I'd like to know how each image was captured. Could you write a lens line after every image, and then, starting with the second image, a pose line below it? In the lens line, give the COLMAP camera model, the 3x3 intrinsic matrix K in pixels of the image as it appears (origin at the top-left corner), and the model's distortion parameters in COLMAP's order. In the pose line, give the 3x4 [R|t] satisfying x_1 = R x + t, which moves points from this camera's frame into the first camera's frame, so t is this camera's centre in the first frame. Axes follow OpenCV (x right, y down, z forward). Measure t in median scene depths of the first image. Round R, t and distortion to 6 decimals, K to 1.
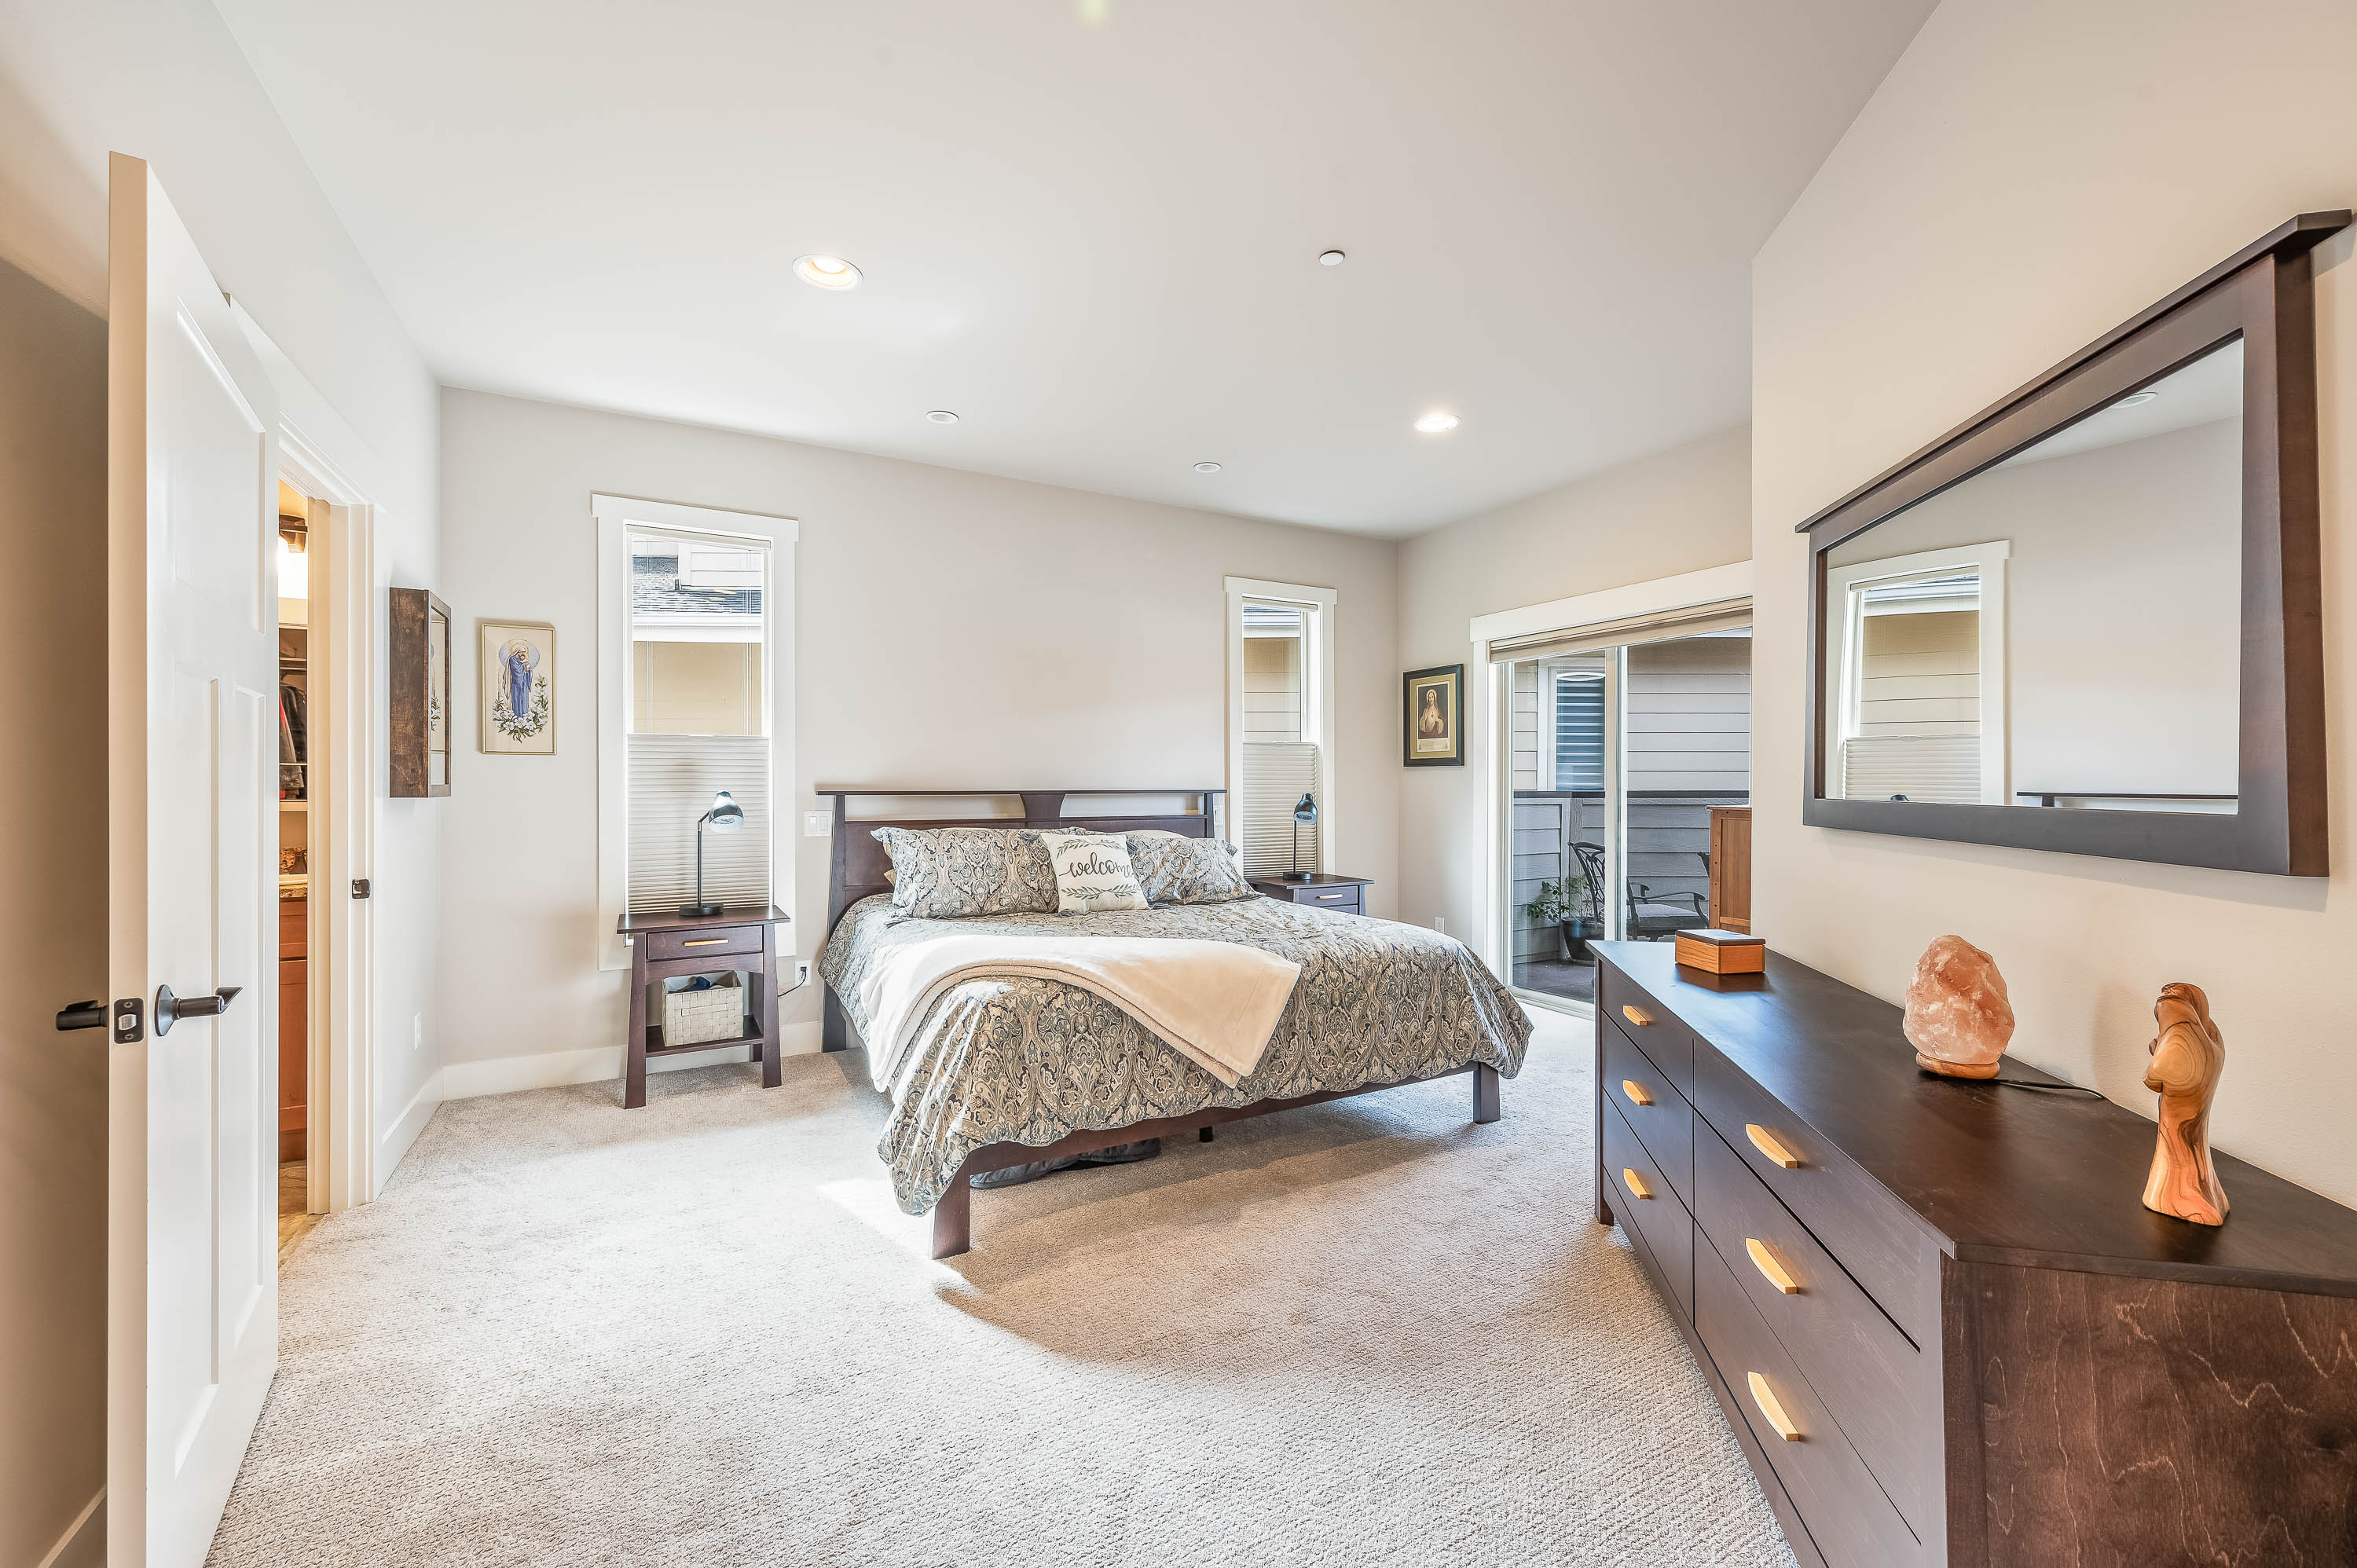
lens RADIAL K [[946.0, 0, 1182.9], [0, 946.0, 769.7], [0, 0, 1]] dist [0.001606, 0.000034]
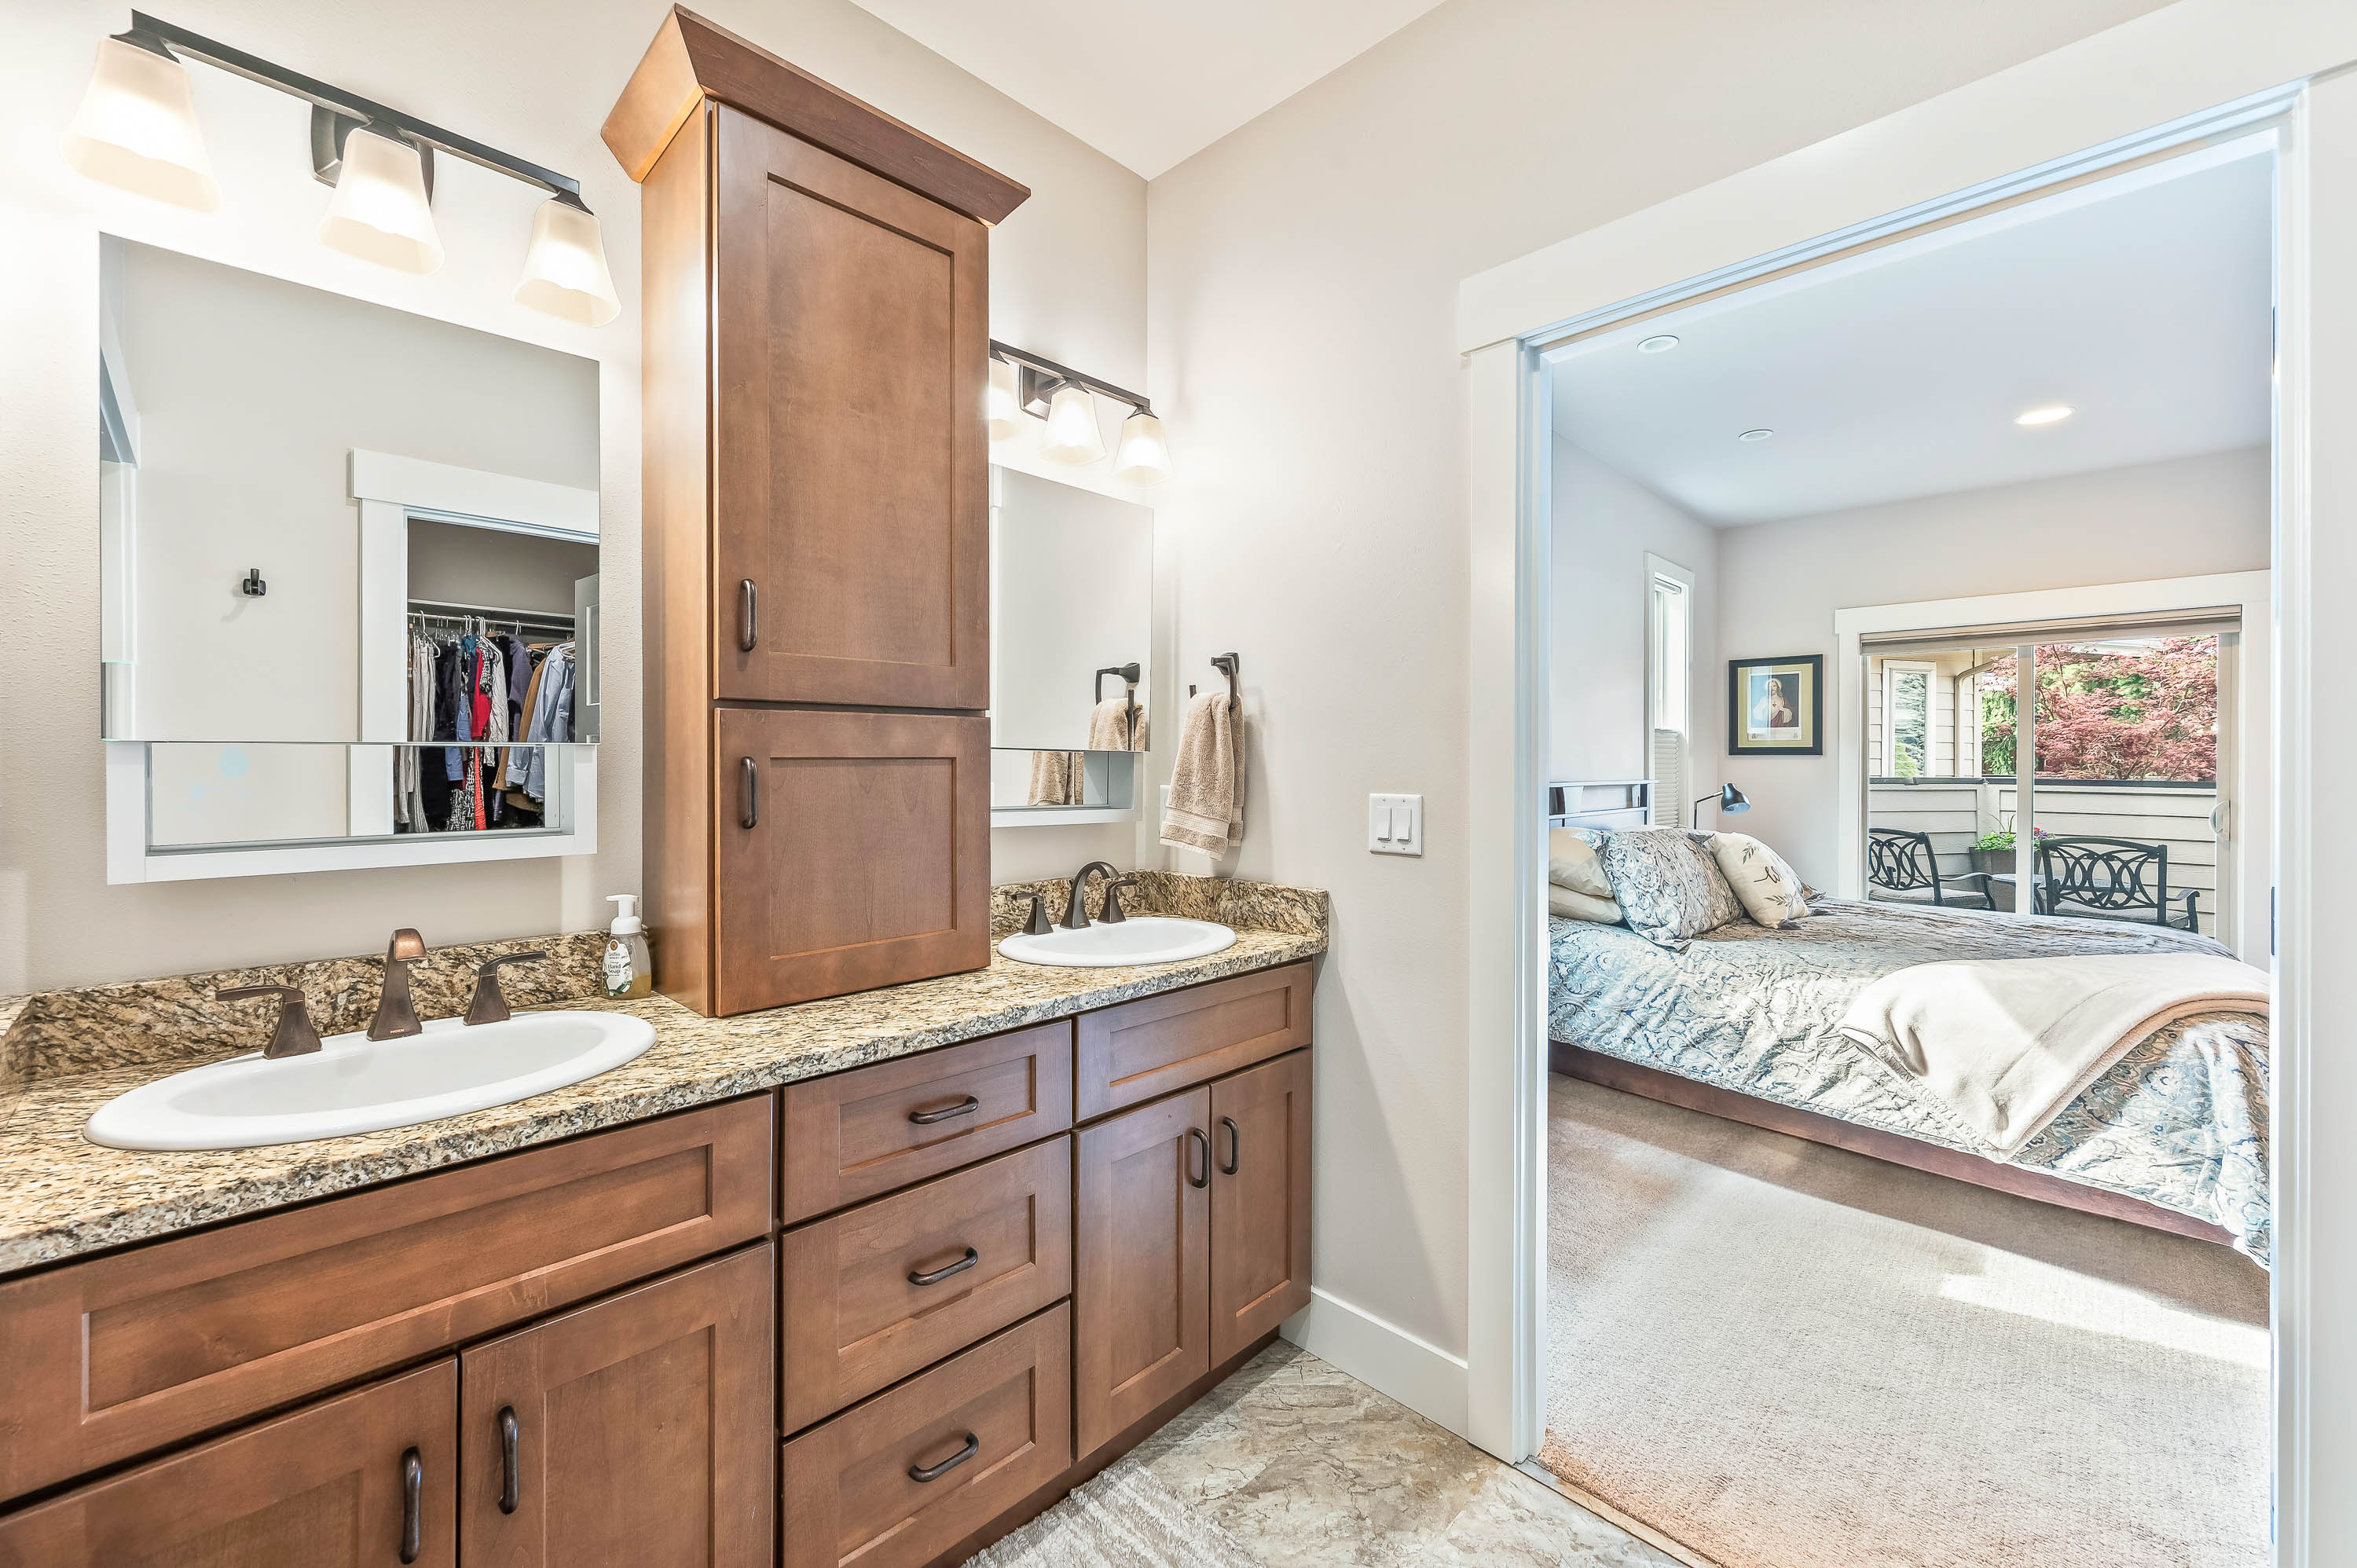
lens RADIAL K [[946.0, 0, 1182.9], [0, 946.0, 769.7], [0, 0, 1]] dist [0.001606, 0.000034]
pose [[0.958159, -0.008748, 0.286104, -0.648929], [0.001427, 0.999666, 0.025788, -0.015042], [-0.286234, -0.024301, 0.957851, 0.212593]]
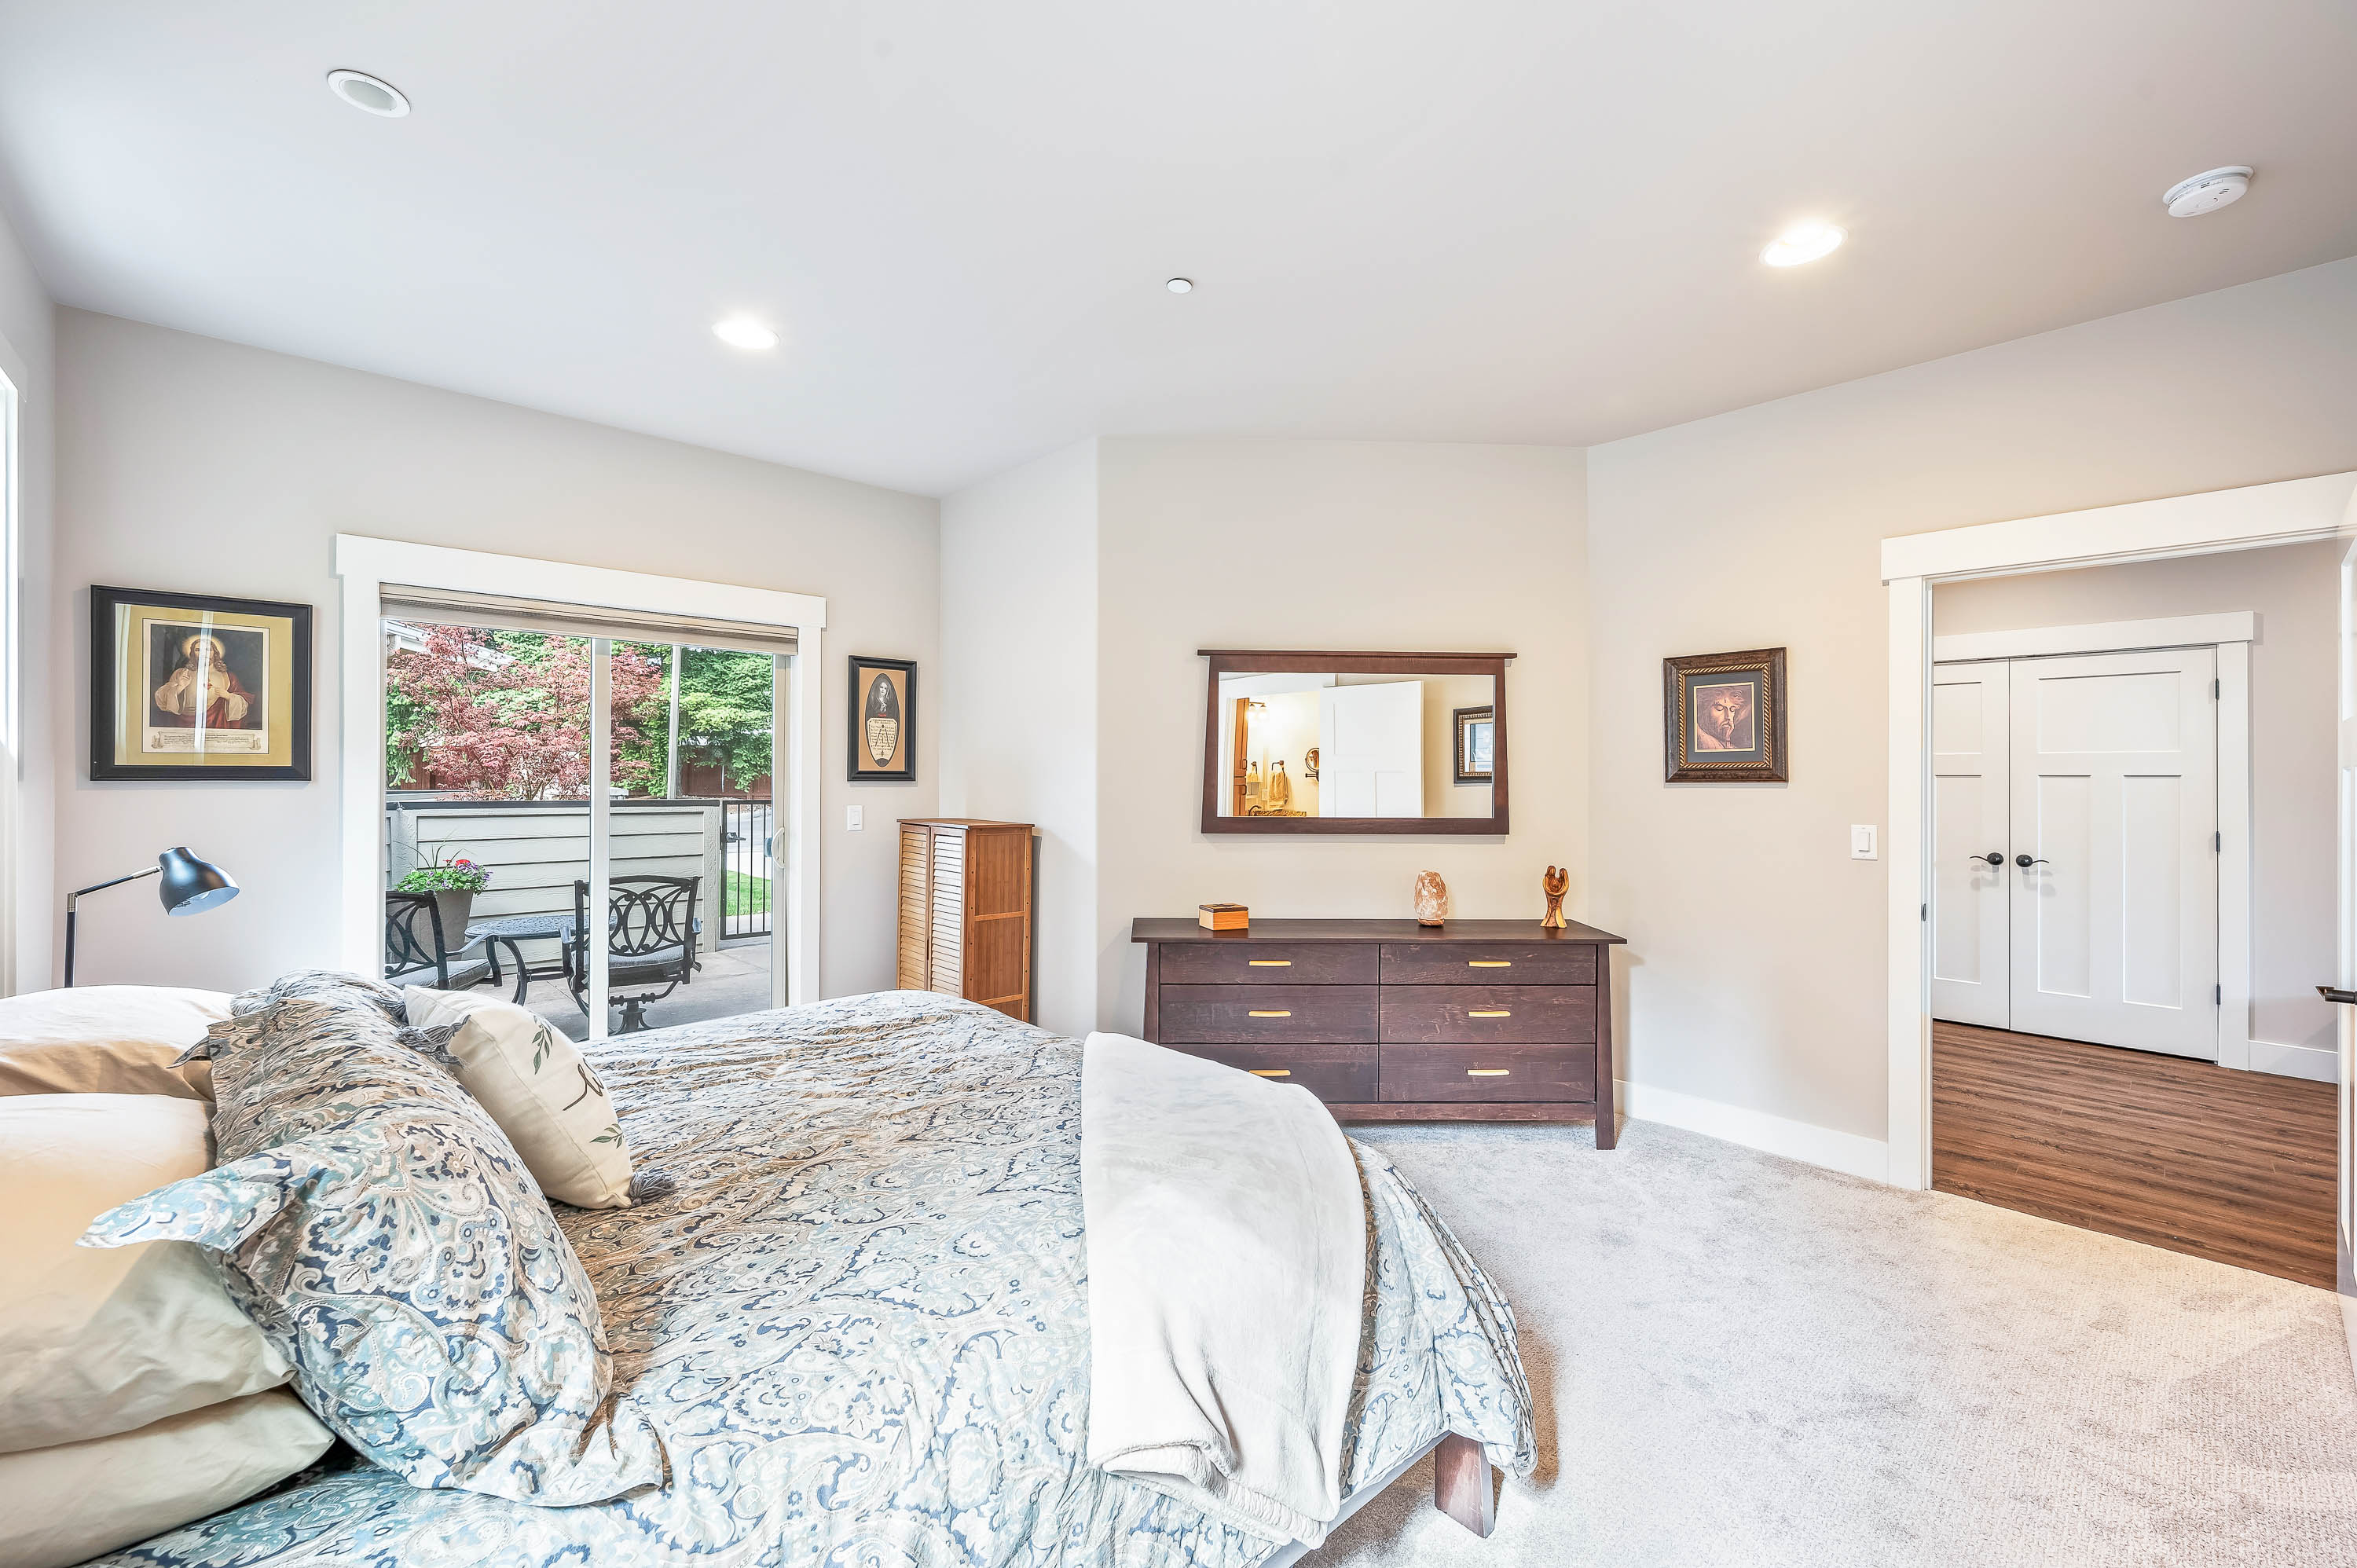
lens RADIAL K [[946.0, 0, 1182.9], [0, 946.0, 769.7], [0, 0, 1]] dist [0.001606, 0.000034]
pose [[-0.243509, -0.006201, 0.969879, -0.398762], [-0.021378, 0.999771, 0.001025, -0.022430], [-0.969663, -0.020485, -0.243586, 0.608520]]
